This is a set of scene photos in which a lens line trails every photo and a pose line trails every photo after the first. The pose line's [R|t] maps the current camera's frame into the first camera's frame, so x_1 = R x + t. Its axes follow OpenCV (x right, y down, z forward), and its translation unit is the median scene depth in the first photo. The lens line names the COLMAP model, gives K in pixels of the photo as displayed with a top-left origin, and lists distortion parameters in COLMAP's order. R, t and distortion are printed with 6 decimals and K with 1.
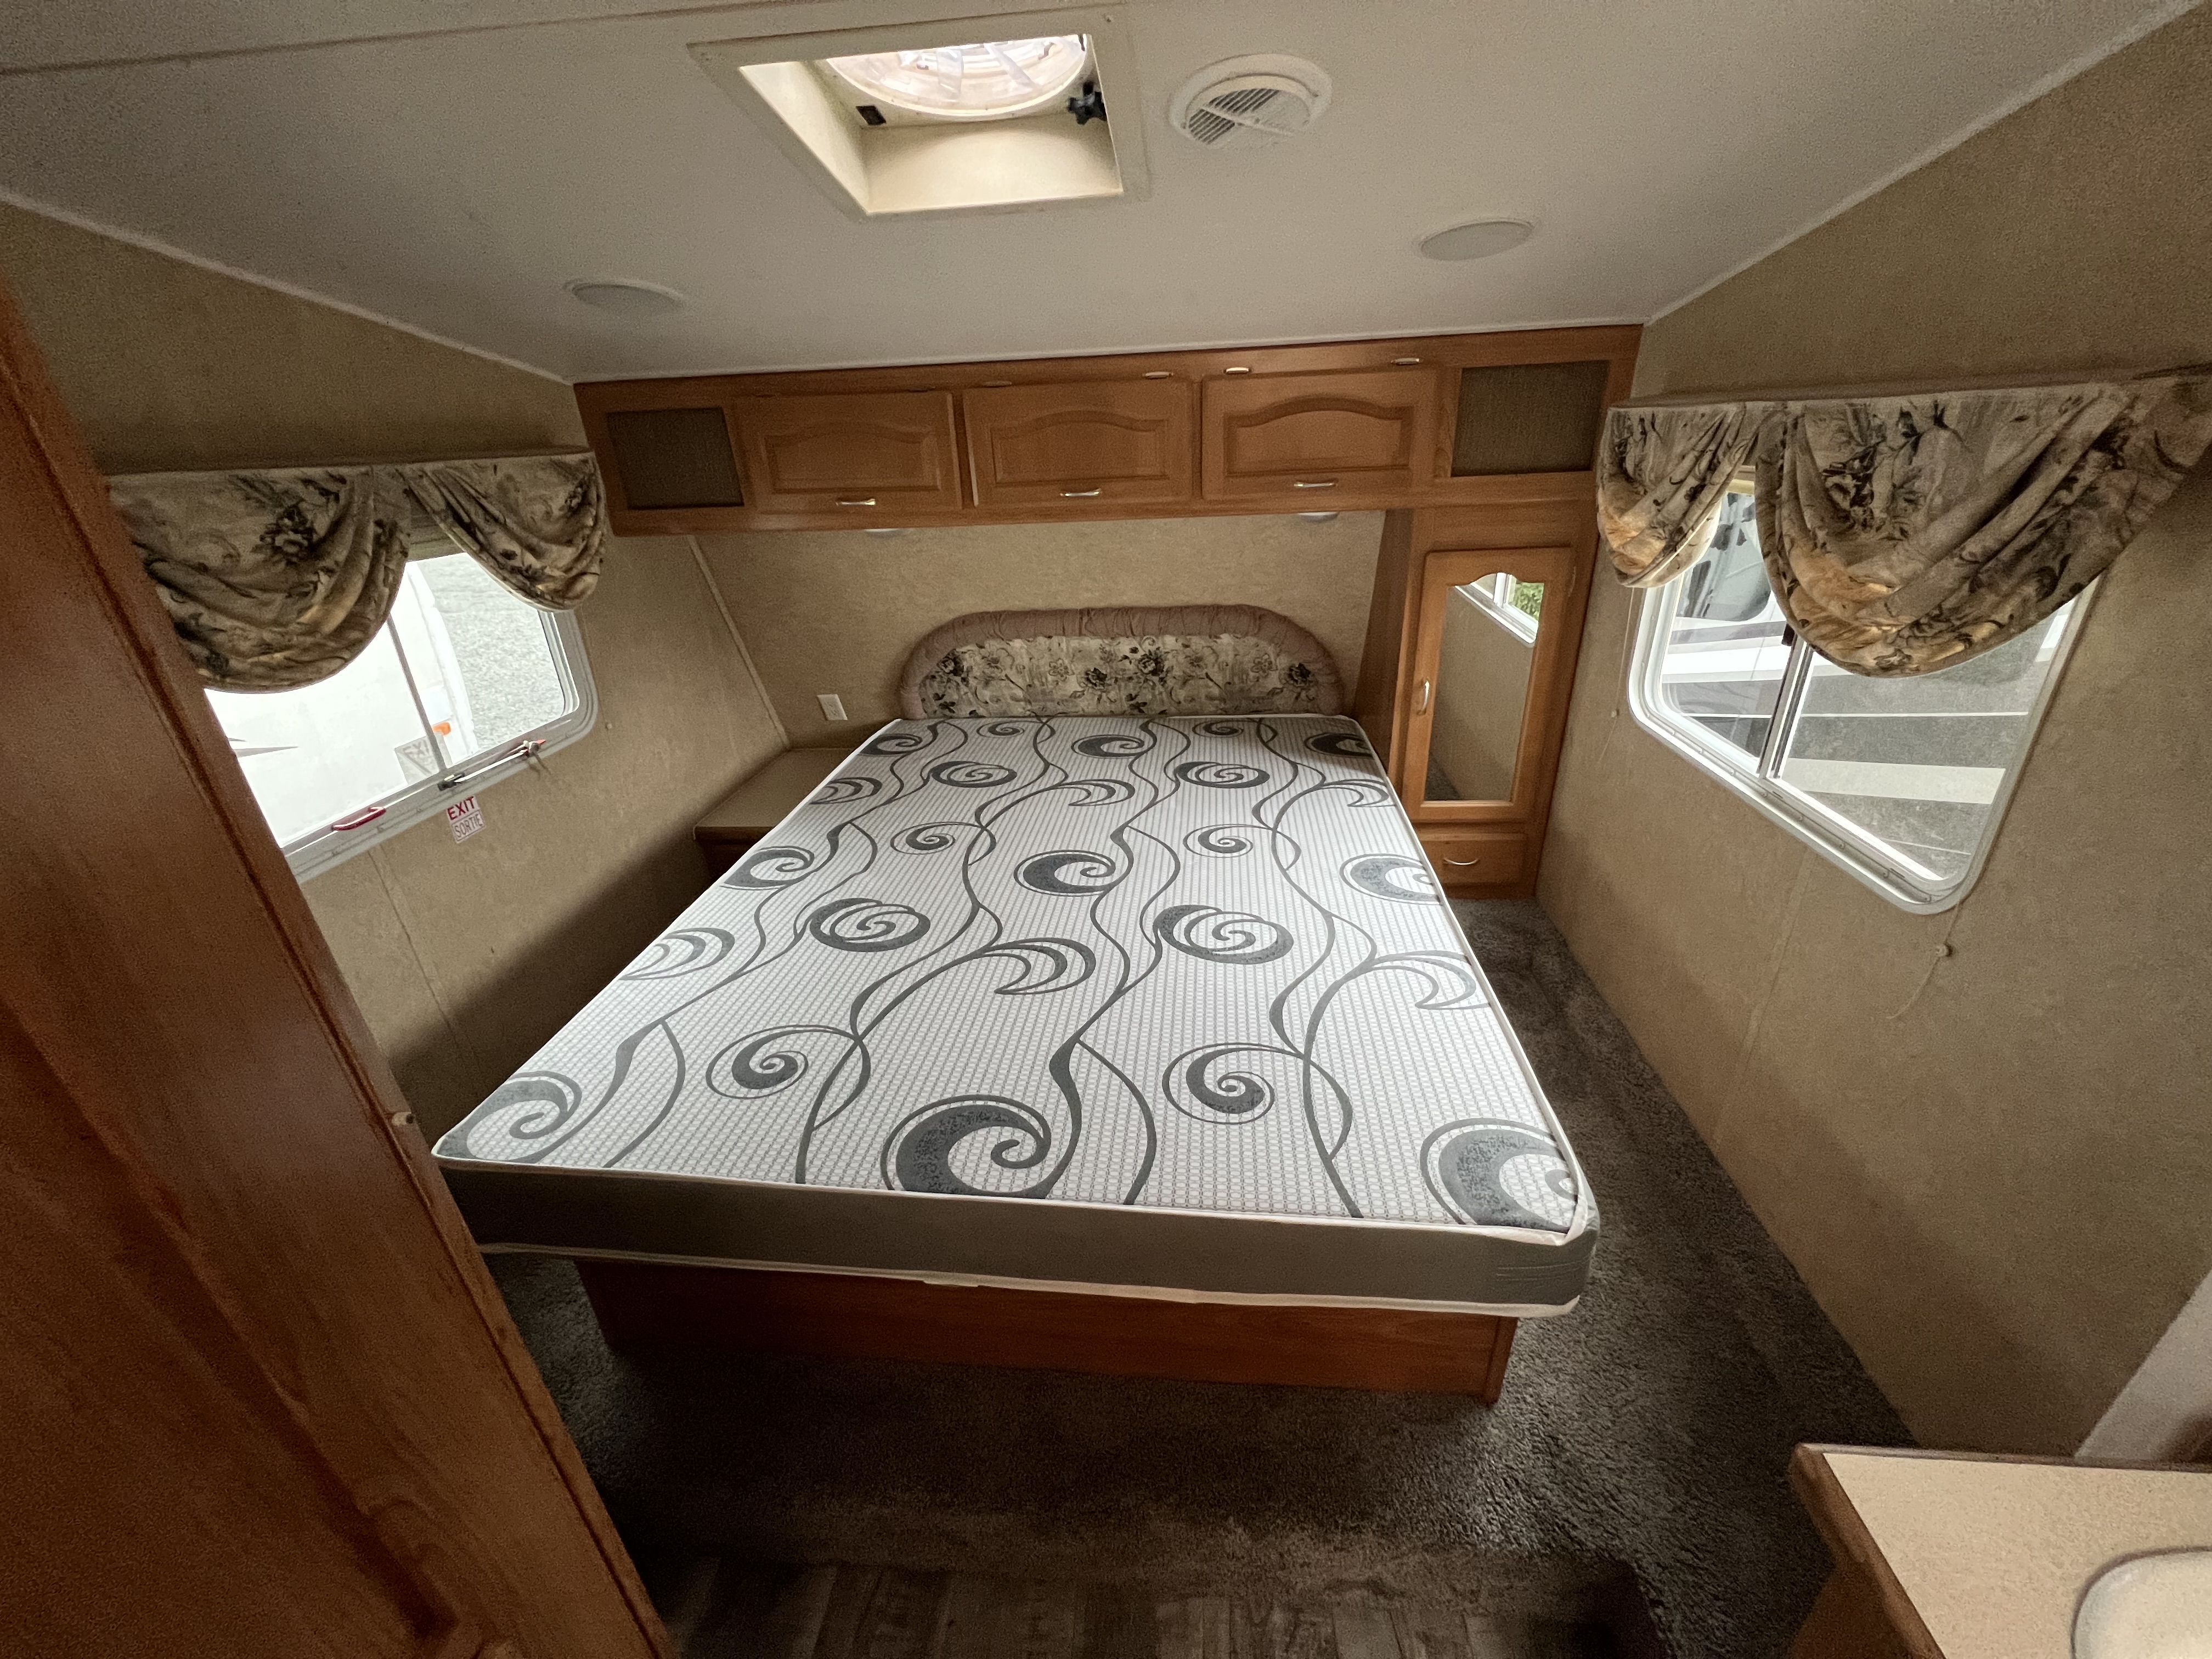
lens RADIAL K [[882.0, 0, 1105.4], [0, 882.0, 834.3], [0, 0, 1]] dist [-0.001227, -0.000007]
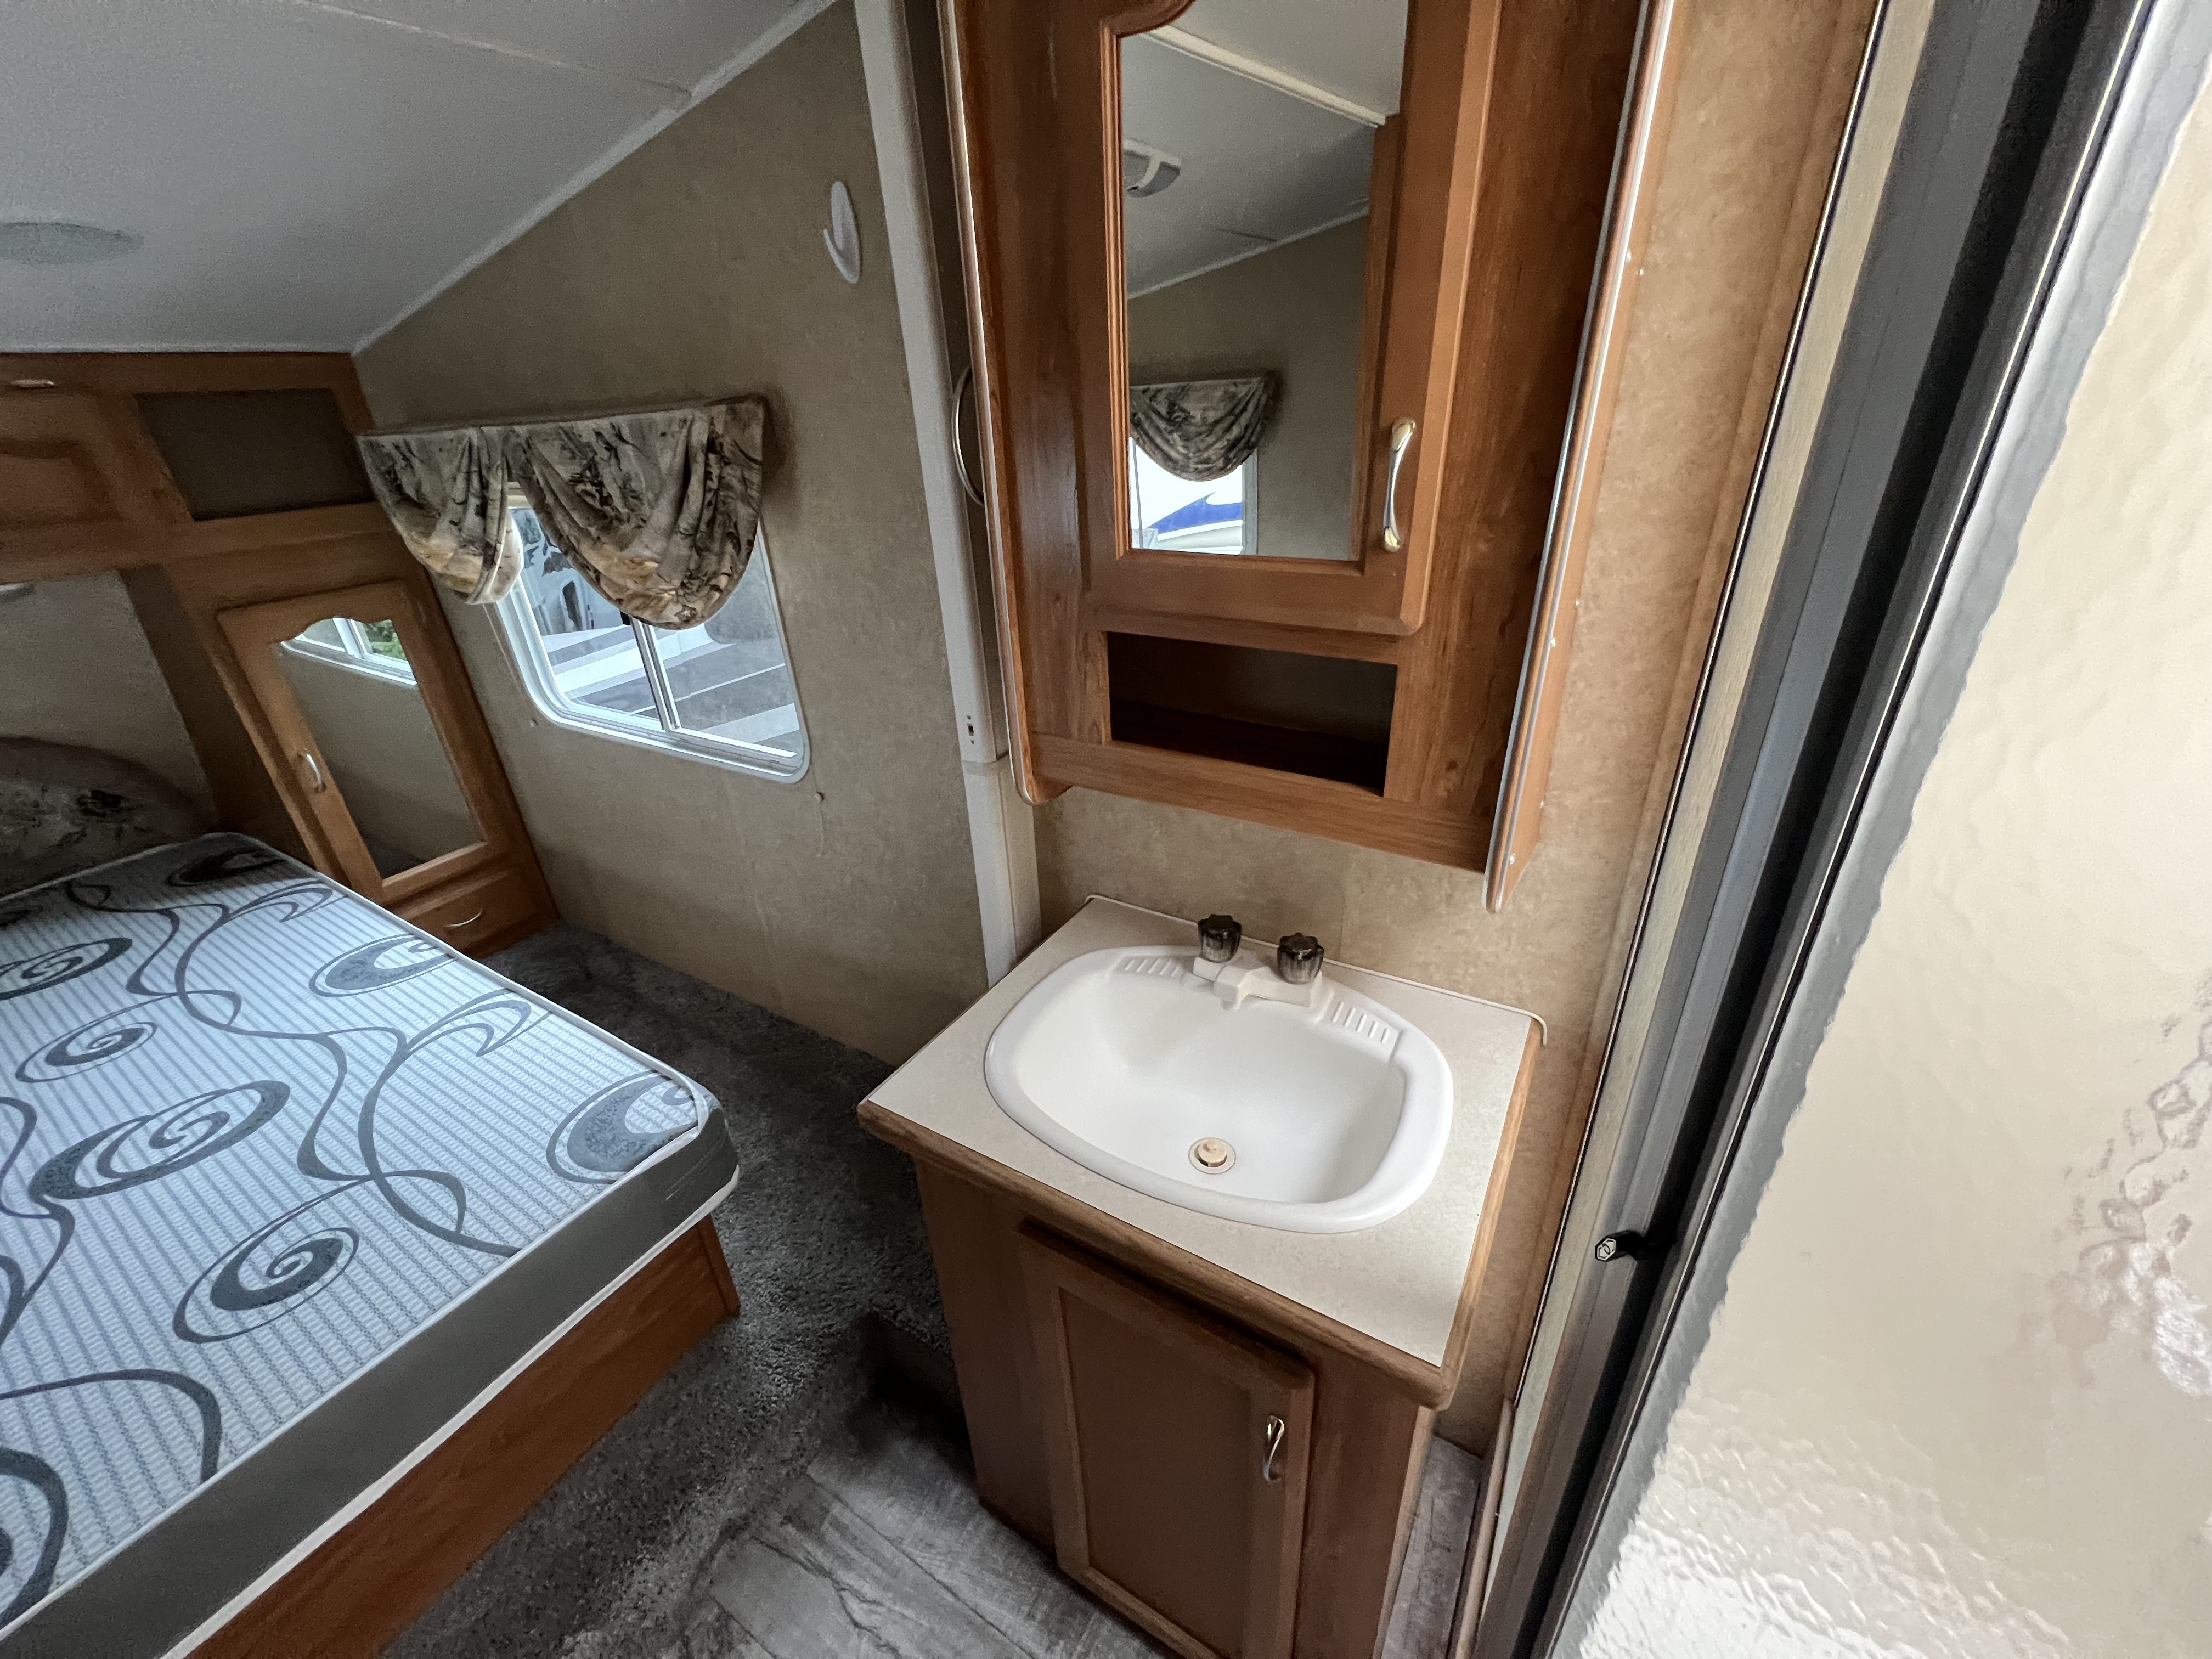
lens RADIAL K [[882.0, 0, 1104.8], [0, 882.0, 830.2], [0, 0, 1]] dist [-0.001227, -0.000007]
pose [[0.442019, -0.379983, 0.812547, -0.026000], [0.407948, 0.891901, 0.195171, 0.065473], [-0.798872, 0.245207, 0.549250, -0.113519]]
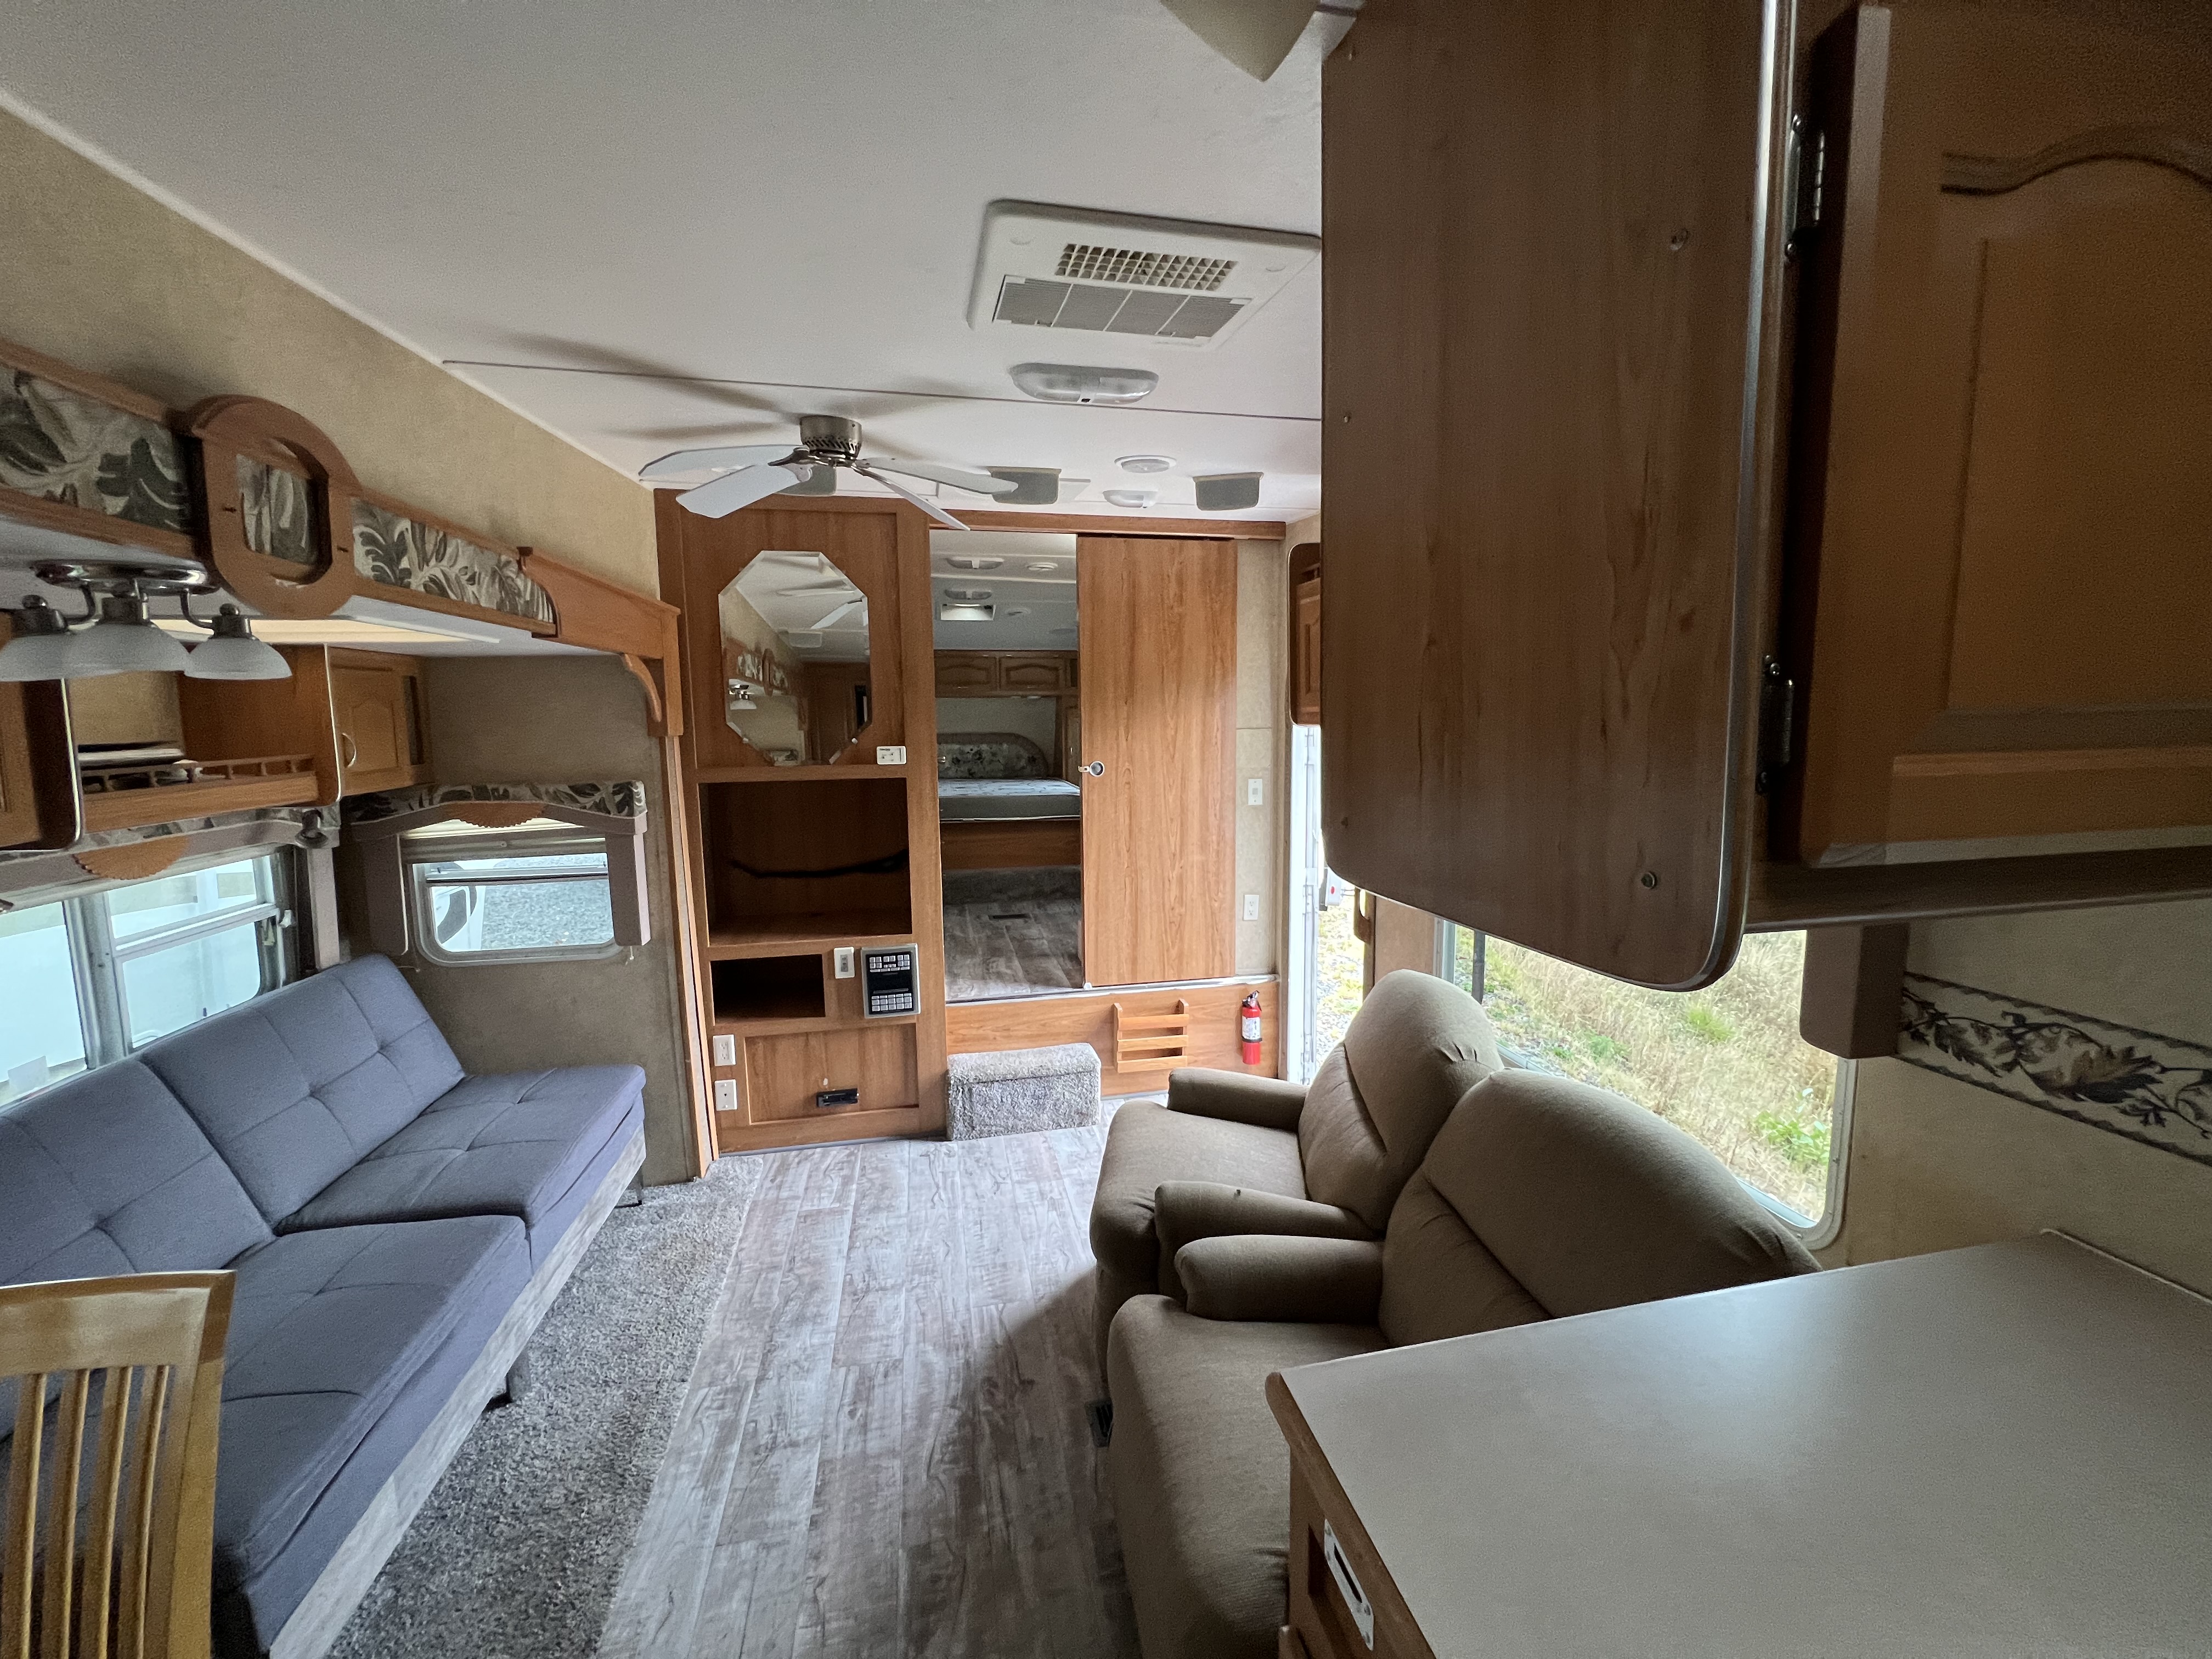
lens RADIAL K [[882.0, 0, 1107.5], [0, 882.0, 828.9], [0, 0, 1]] dist [-0.001227, -0.000007]
pose [[0.952889, -0.011651, 0.303097, -0.749436], [0.104871, 0.950292, -0.293169, 1.638233], [-0.284614, 0.311143, 0.906744, -2.849976]]
